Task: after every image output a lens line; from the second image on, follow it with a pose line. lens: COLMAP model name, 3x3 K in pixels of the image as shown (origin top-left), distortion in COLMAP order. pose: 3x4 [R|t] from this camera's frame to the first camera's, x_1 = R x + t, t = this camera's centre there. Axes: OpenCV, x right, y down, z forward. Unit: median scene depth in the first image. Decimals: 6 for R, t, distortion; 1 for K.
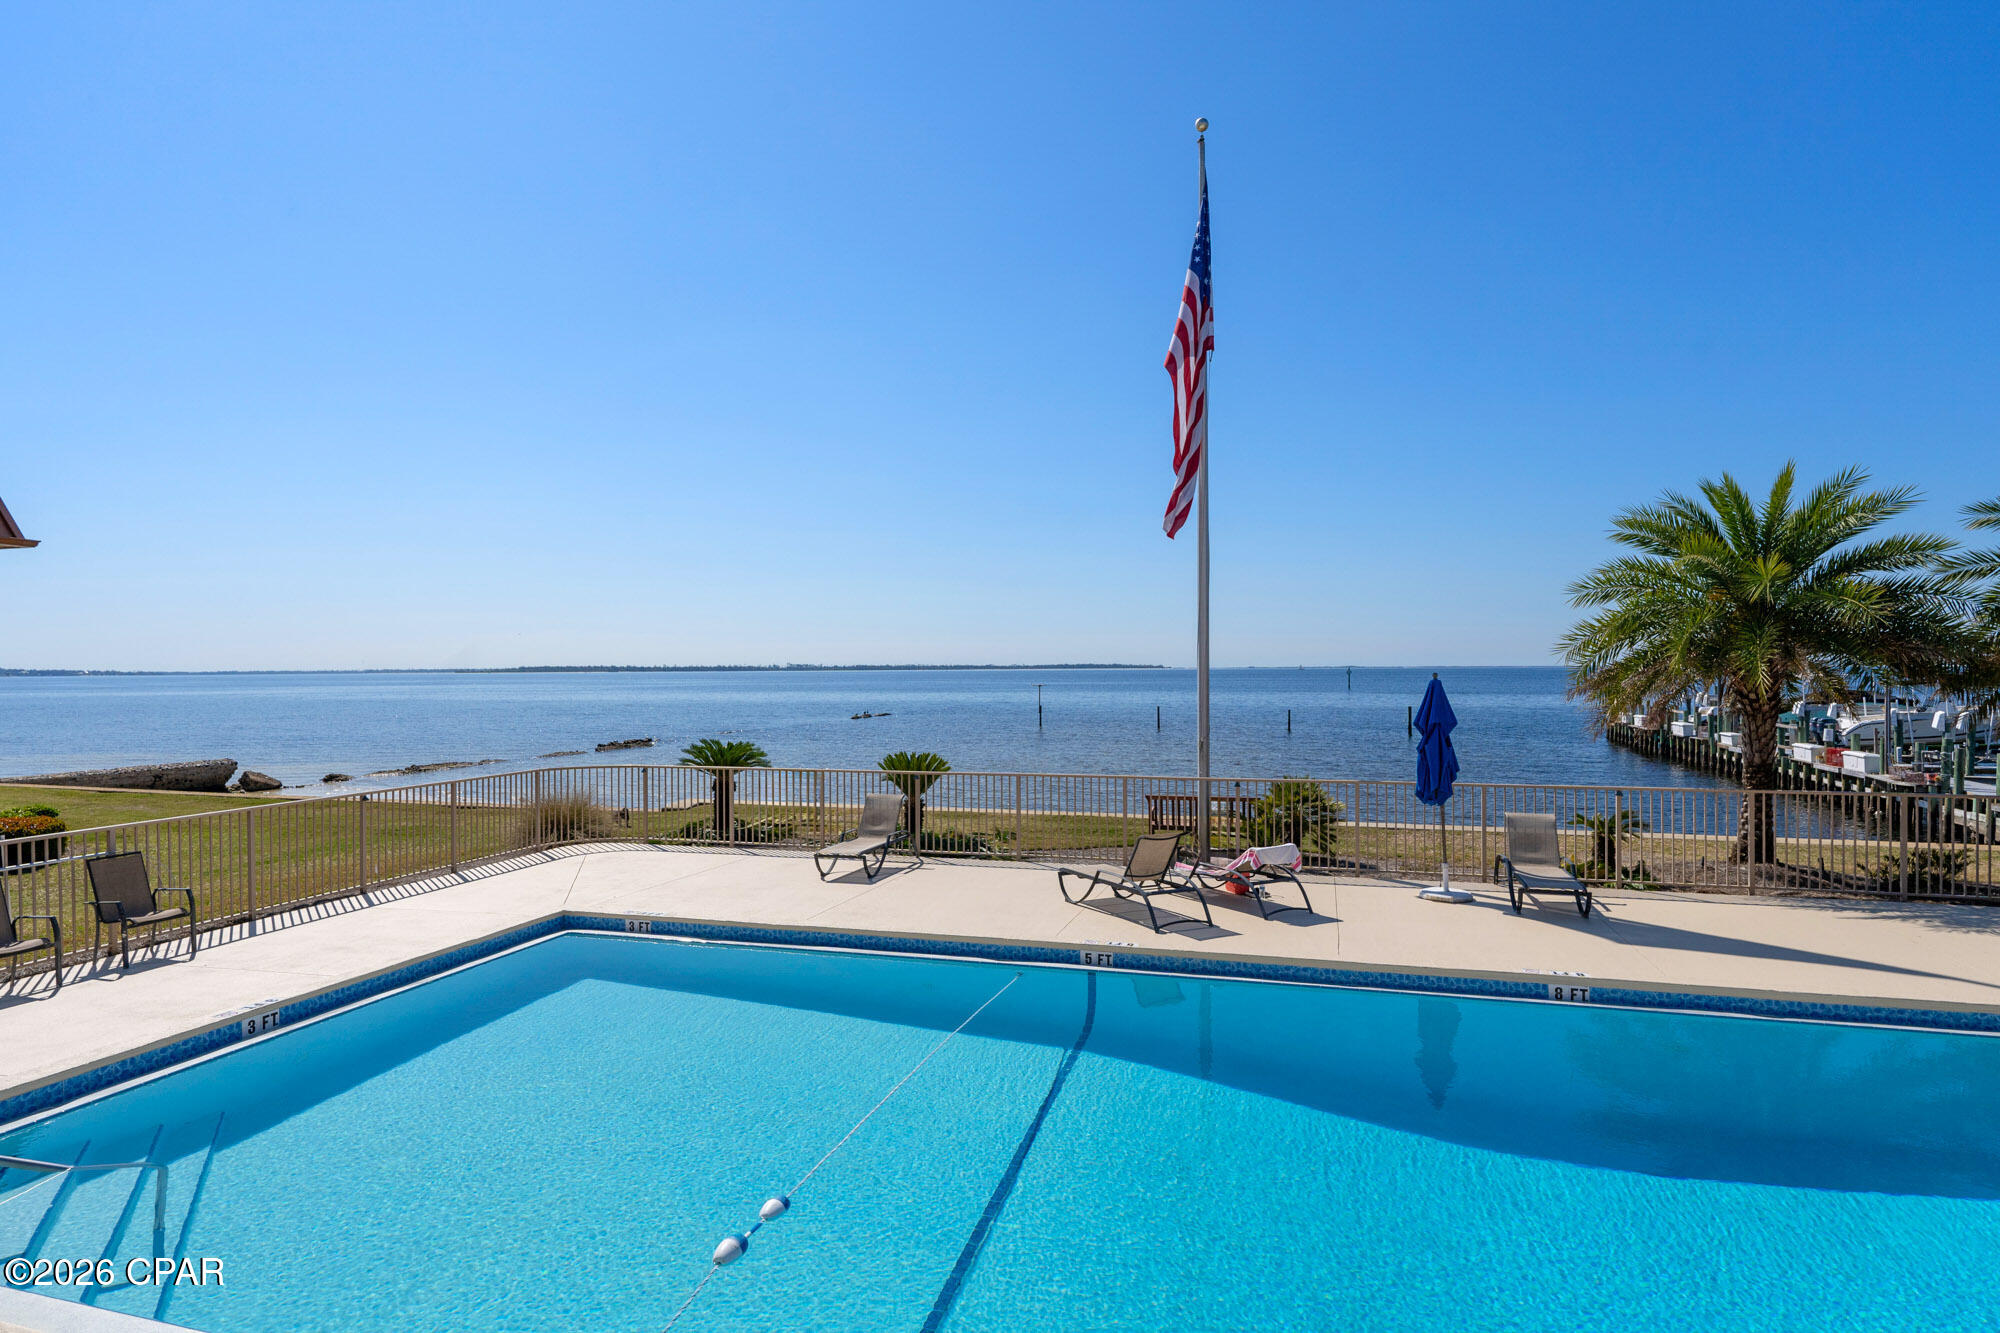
lens RADIAL K [[1127.3, 0, 999.6], [0, 1127.3, 670.8], [0, 0, 1]] dist [0.001705, 0.001020]
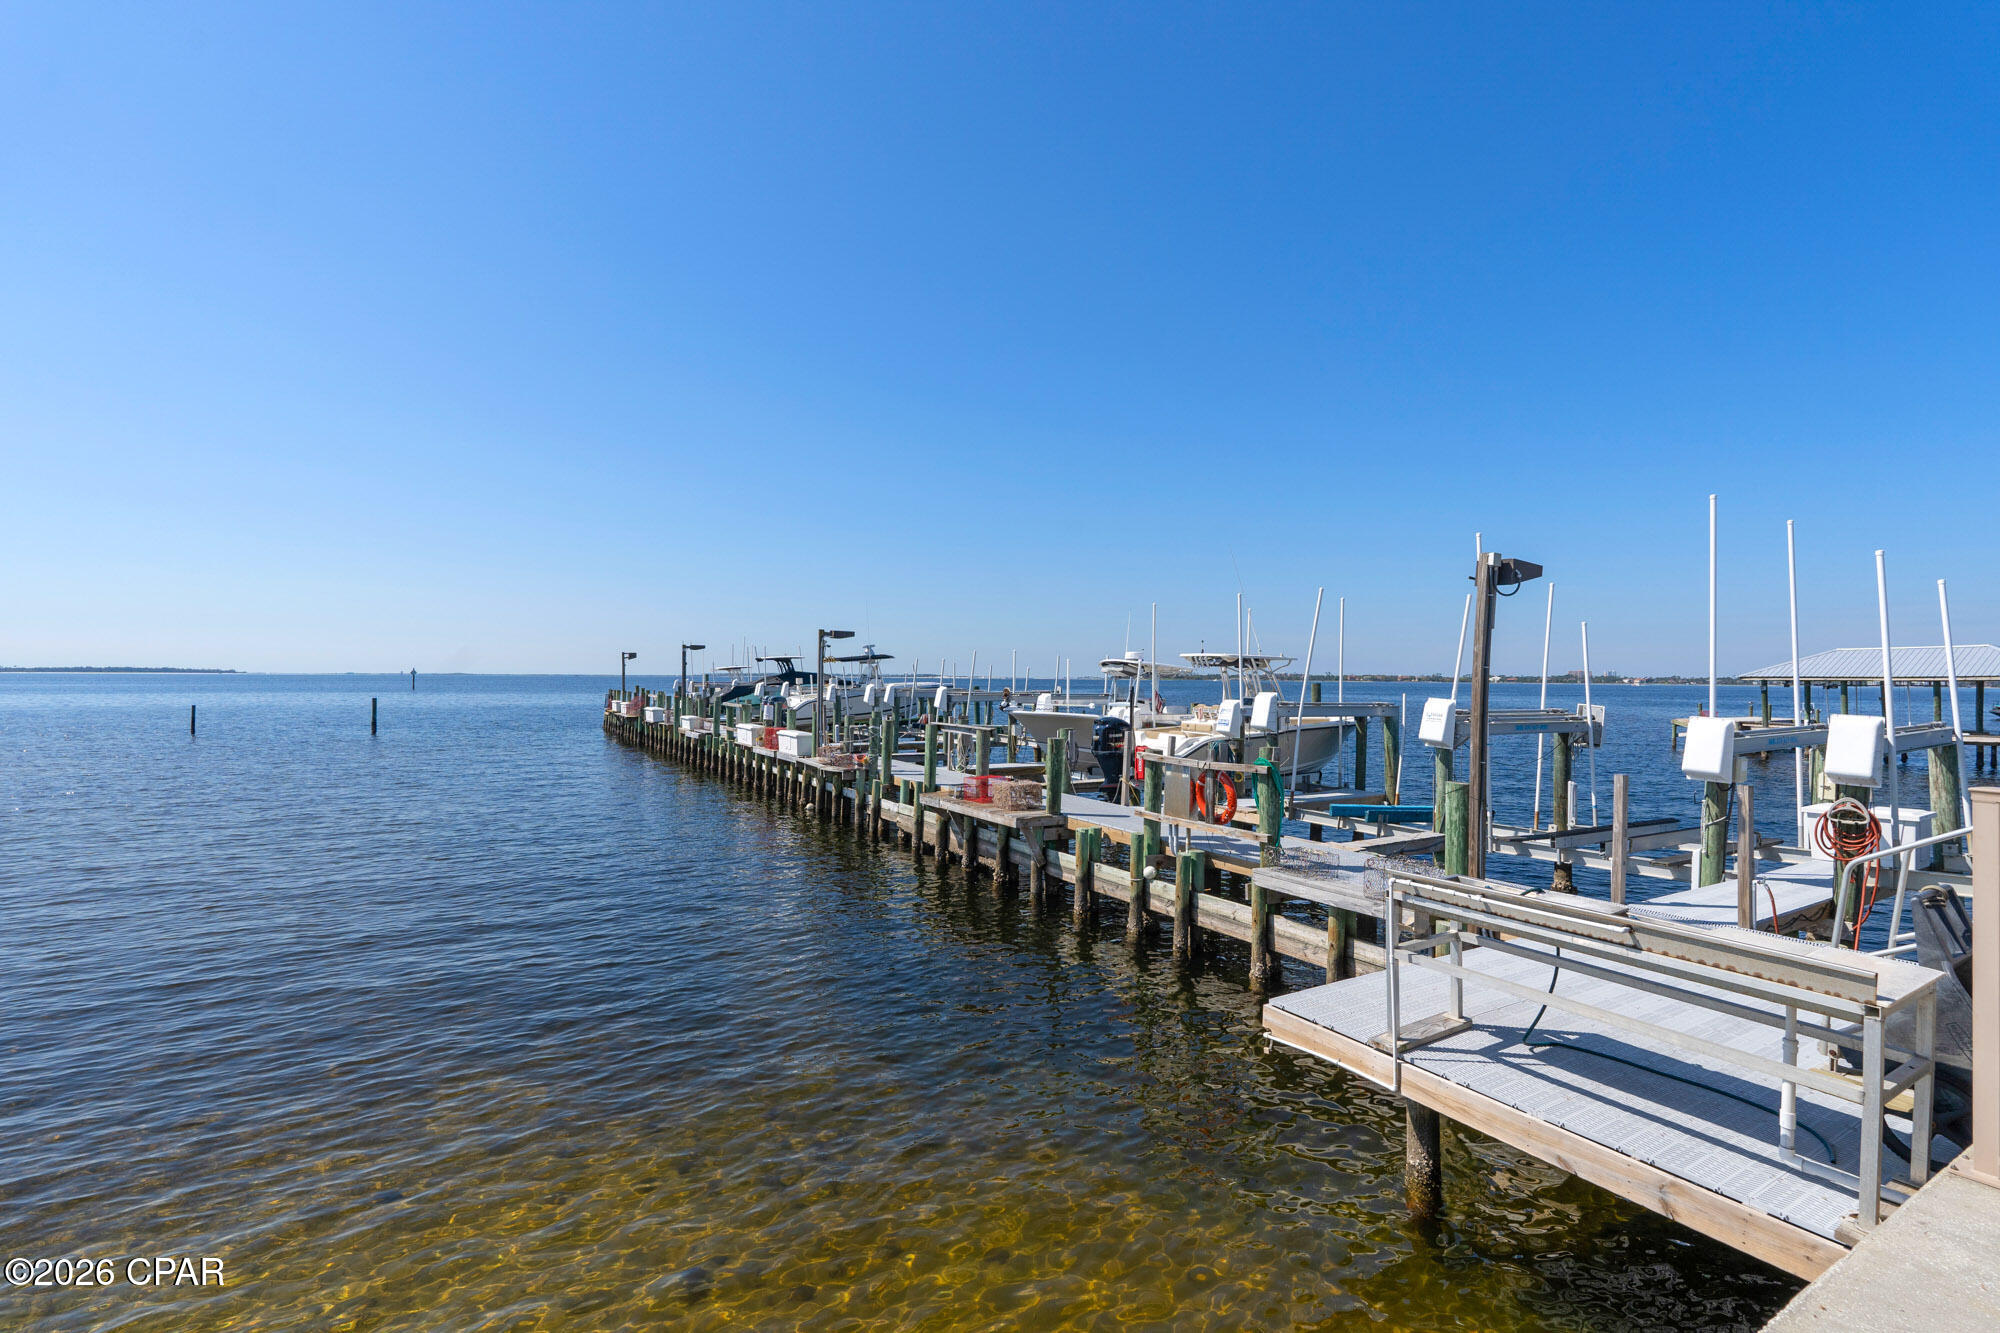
lens RADIAL K [[885.6, 0, 997.7], [0, 885.6, 675.0], [0, 0, 1]] dist [-0.012660, 0.001213]
pose [[0.673097, 0.006851, 0.739523, 0.348299], [-0.002805, 0.999974, -0.006712, 0.031718], [-0.739549, 0.002443, 0.673098, 0.412615]]
